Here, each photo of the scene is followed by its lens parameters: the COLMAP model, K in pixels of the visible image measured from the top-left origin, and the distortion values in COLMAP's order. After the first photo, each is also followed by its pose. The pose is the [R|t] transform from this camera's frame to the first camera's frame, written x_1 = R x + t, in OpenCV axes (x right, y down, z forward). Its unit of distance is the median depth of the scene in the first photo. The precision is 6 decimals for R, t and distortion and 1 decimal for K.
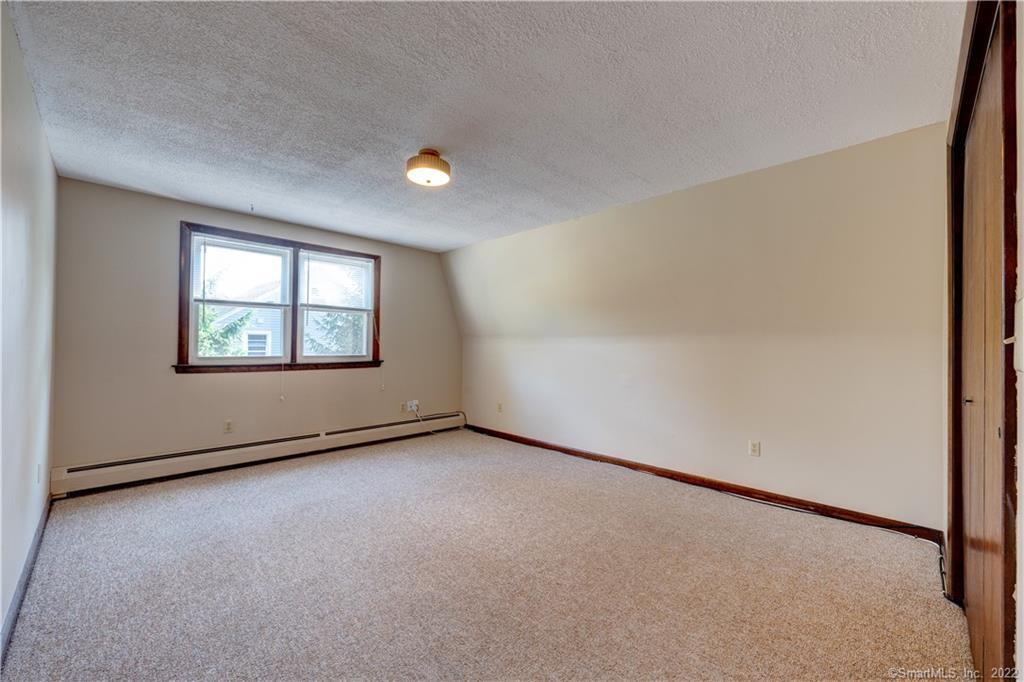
lens RADIAL K [[402.7, 0, 493.7], [0, 402.7, 343.4], [0, 0, 1]] dist [-0.000779, -0.000033]
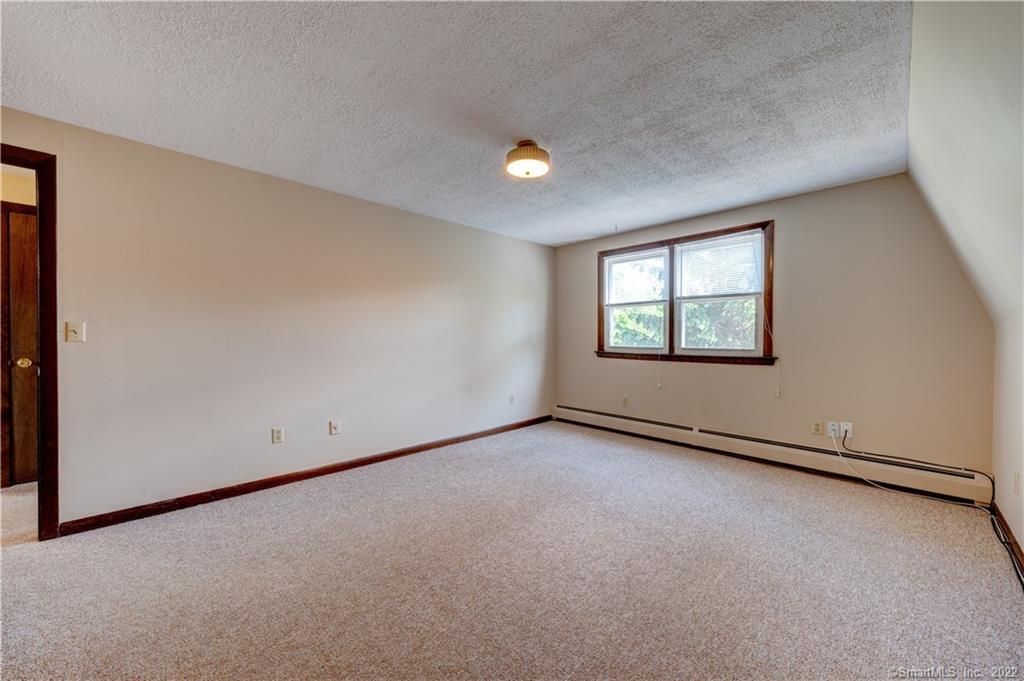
lens RADIAL K [[363.3, 0, 514.9], [0, 363.3, 341.1], [0, 0, 1]] dist [-0.002391, -0.000125]
pose [[0.036525, 0.004853, -0.999321, 0.457080], [0.003978, 0.999980, 0.005001, 0.007852], [0.999325, -0.004158, 0.036505, 0.571658]]
